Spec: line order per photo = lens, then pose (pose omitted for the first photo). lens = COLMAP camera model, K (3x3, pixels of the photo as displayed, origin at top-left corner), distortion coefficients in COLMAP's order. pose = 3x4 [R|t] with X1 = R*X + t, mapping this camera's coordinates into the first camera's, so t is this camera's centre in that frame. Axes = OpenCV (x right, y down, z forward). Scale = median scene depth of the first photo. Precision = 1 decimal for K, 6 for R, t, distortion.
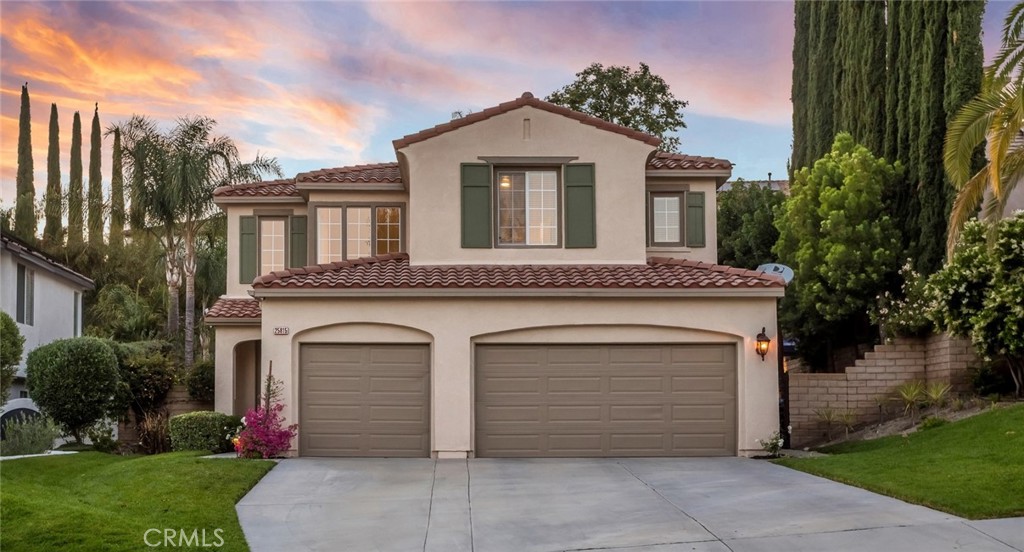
lens RADIAL K [[1185.6, 0, 496.7], [0, 1185.6, 362.3], [0, 0, 1]] dist [0.019717, 0.000000]
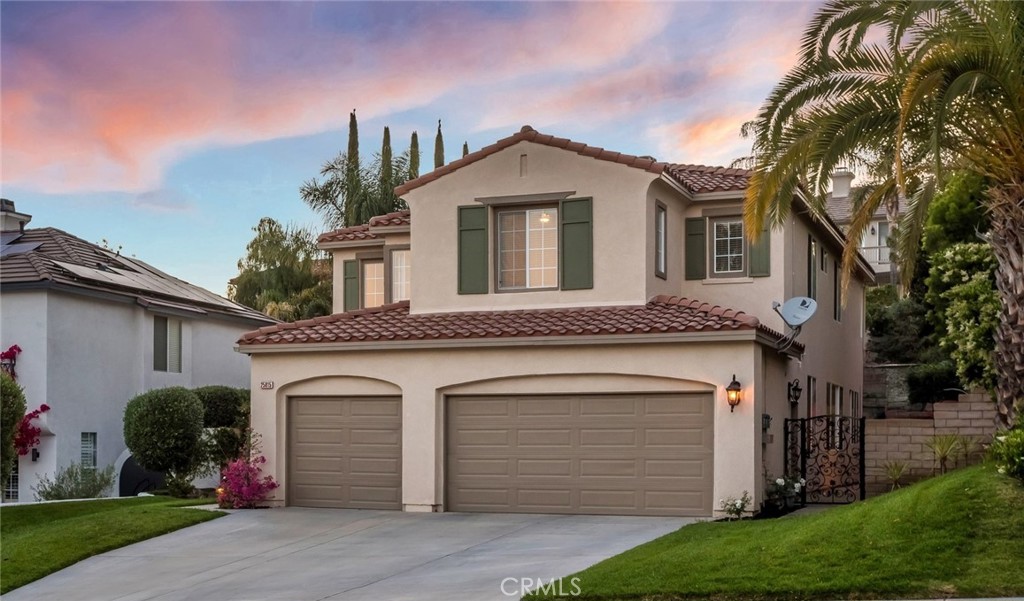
lens RADIAL K [[1337.5, 0, 487.1], [0, 1337.5, 424.5], [0, 0, 1]] dist [0.034635, 0.000000]
pose [[0.925070, -0.000165, -0.379798, 0.406287], [0.014217, 0.999314, 0.034195, -0.027122], [0.379531, -0.037032, 0.924437, -0.006521]]
